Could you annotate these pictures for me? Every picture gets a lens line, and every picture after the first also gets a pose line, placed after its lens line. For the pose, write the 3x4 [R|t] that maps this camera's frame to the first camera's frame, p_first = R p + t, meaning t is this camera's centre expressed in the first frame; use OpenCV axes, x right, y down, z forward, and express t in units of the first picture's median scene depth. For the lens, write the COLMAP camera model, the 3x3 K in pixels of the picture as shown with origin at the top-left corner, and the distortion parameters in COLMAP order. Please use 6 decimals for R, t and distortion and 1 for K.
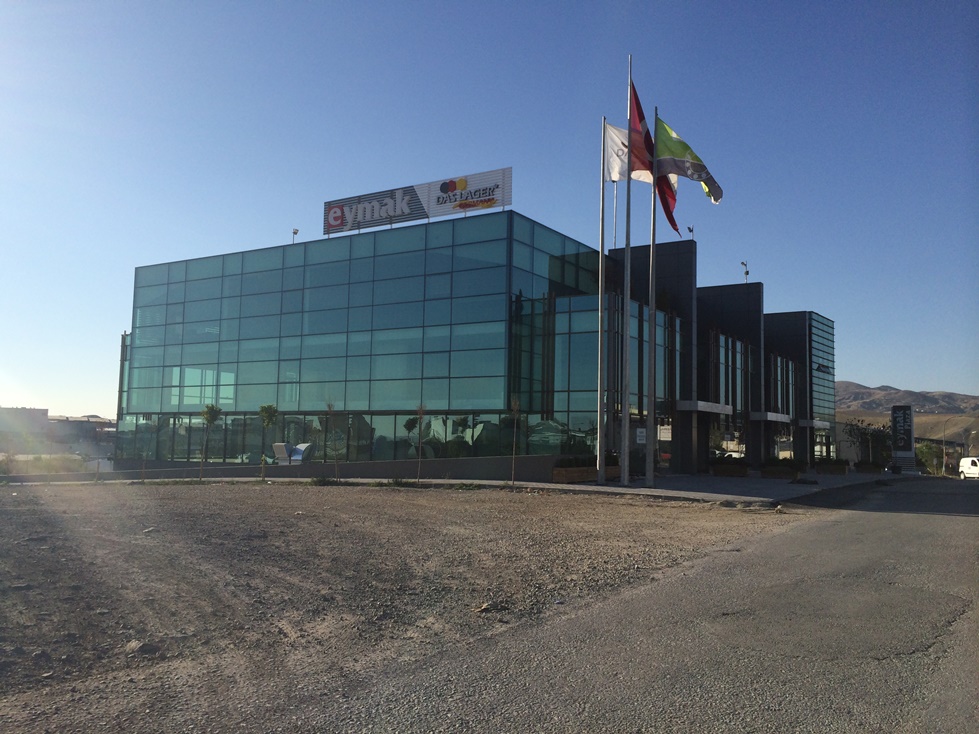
lens RADIAL K [[850.1, 0, 489.5], [0, 850.1, 367.0], [0, 0, 1]] dist [0.036956, -0.011210]
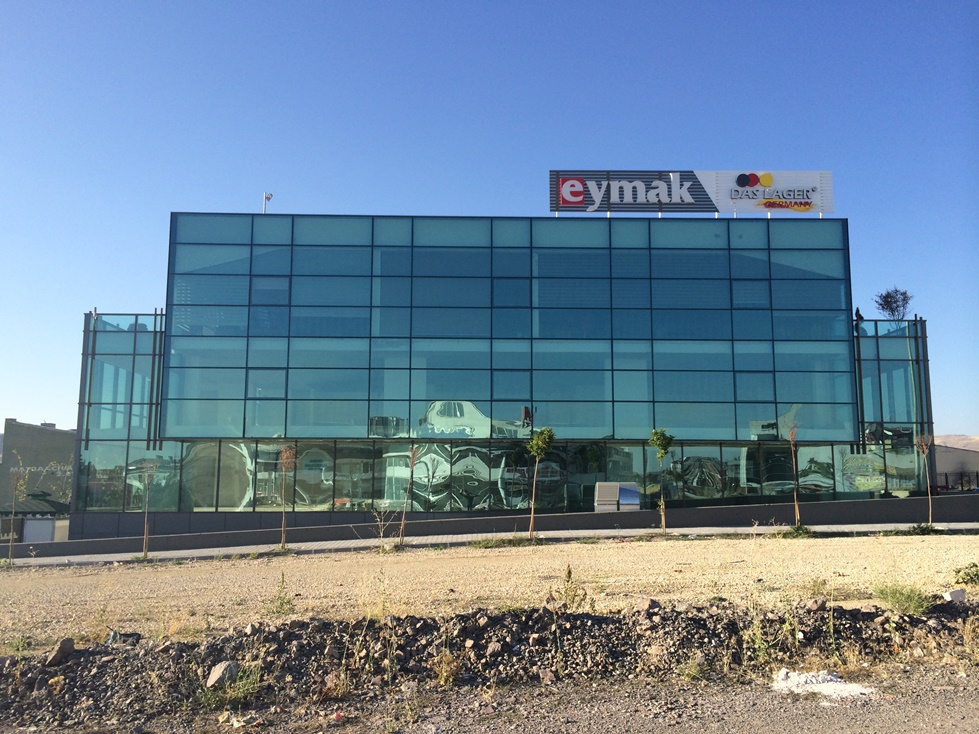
lens RADIAL K [[850.1, 0, 489.5], [0, 850.1, 367.0], [0, 0, 1]] dist [0.036956, -0.011210]
pose [[0.833076, 0.061084, 0.549776, -0.689001], [-0.039478, 0.997915, -0.051054, 0.029232], [-0.551748, 0.020828, 0.833751, 0.405135]]
